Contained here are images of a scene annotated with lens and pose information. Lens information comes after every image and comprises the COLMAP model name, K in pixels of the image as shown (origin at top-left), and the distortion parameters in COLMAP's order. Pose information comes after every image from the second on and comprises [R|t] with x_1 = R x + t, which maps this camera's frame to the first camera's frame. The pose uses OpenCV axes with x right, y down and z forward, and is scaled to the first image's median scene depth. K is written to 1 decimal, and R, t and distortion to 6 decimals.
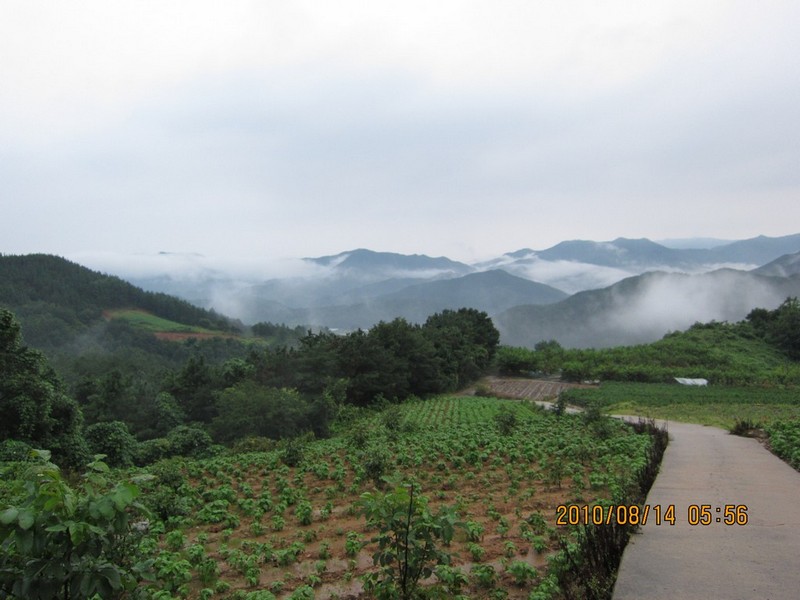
lens RADIAL K [[669.1, 0, 400.5], [0, 669.1, 302.4], [0, 0, 1]] dist [-0.059610, 0.033349]
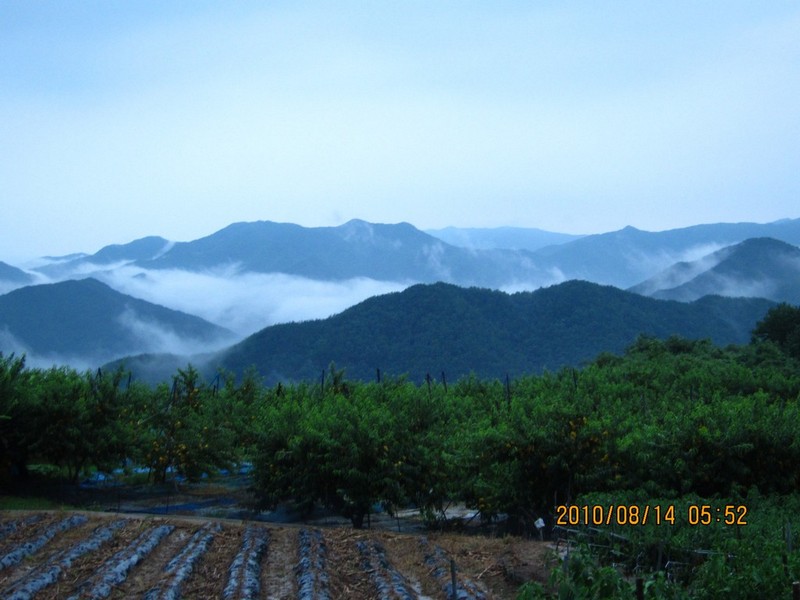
lens RADIAL K [[1492.4, 0, 422.4], [0, 1492.4, 311.3], [0, 0, 1]] dist [-0.206291, 0.000000]
pose [[0.933742, 0.020911, 0.357335, 0.383012], [-0.009301, 0.999372, -0.034181, 0.206824], [-0.357826, 0.028592, 0.933351, 1.655360]]
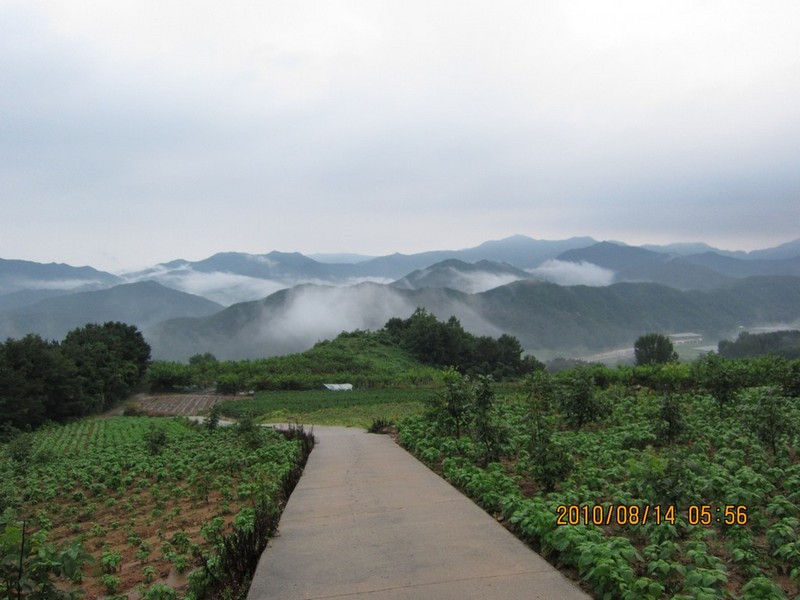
lens RADIAL K [[669.1, 0, 402.6], [0, 669.1, 305.6], [0, 0, 1]] dist [-0.059610, 0.033349]
pose [[0.873609, -0.005183, 0.486601, 0.006204], [0.011718, 0.999877, -0.010387, -0.000071], [-0.486487, 0.014776, 0.873563, -0.003056]]
